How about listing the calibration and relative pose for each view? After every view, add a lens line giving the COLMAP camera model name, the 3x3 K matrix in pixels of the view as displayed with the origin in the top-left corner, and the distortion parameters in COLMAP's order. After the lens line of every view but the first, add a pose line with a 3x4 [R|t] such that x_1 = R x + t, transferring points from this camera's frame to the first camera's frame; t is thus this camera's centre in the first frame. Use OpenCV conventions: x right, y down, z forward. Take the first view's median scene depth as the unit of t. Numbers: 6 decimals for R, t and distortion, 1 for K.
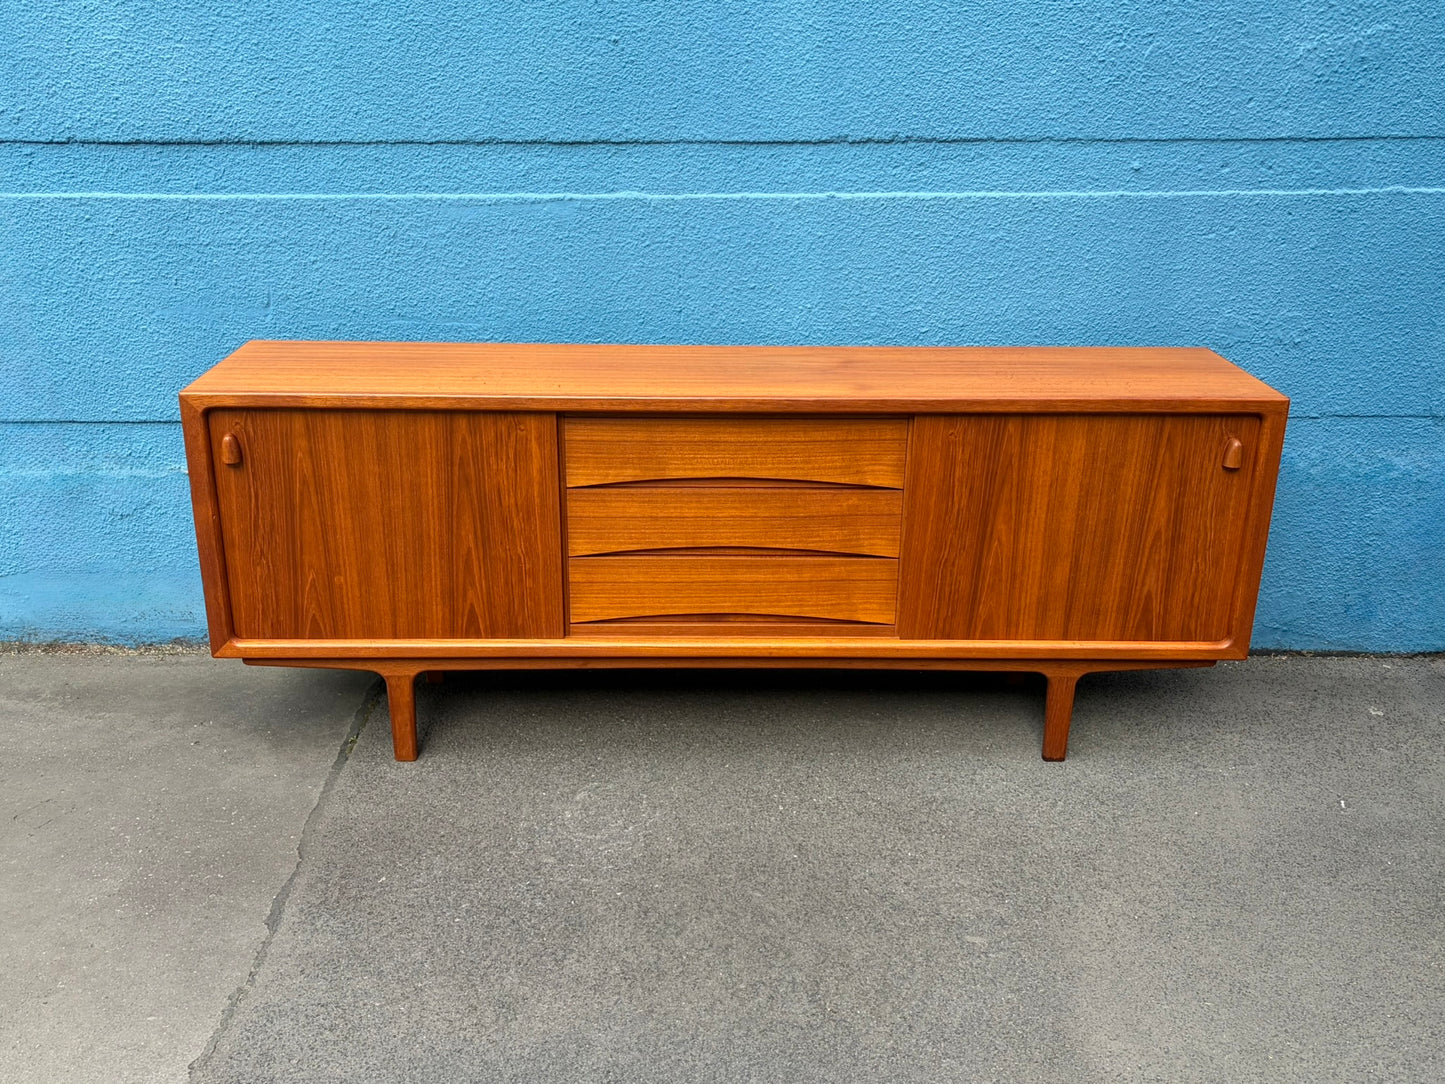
lens RADIAL K [[1377.1, 0, 714.1], [0, 1377.1, 535.6], [0, 0, 1]] dist [0.116447, -0.264057]
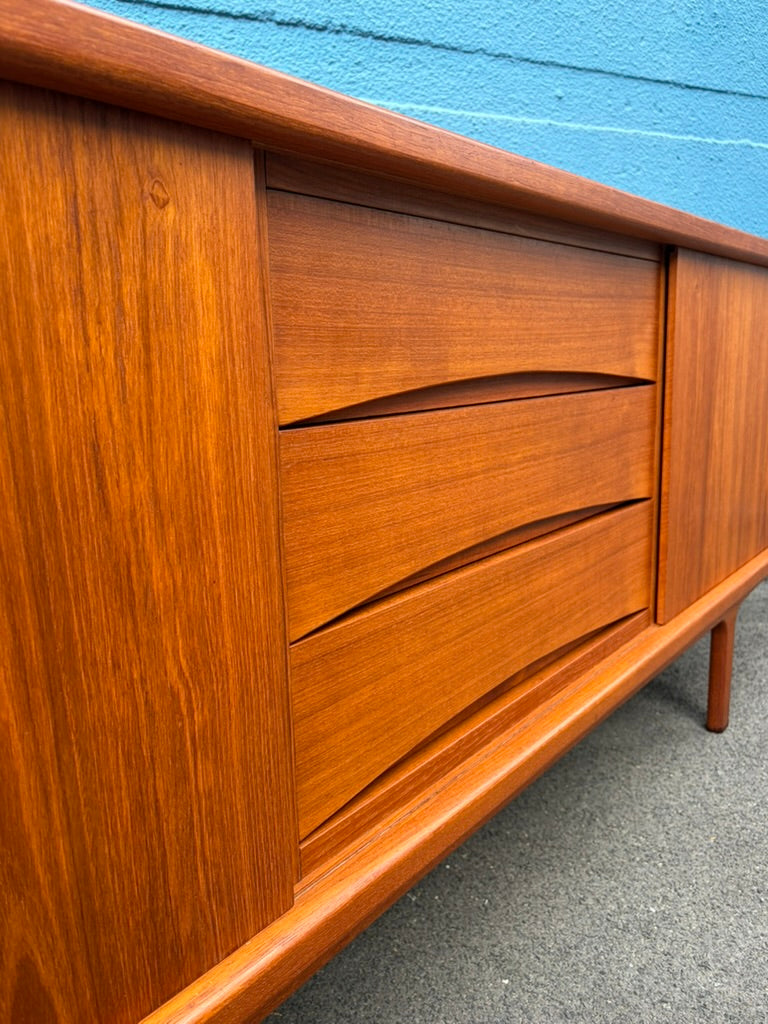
lens RADIAL K [[826.1, 0, 387.5], [0, 826.1, 514.7], [0, 0, 1]] dist [0.027180, -0.006735]
pose [[0.628013, -0.174045, 0.758491, -0.233852], [0.309060, 0.950290, -0.037839, 0.000323], [-0.714200, 0.258182, 0.650584, 0.844937]]
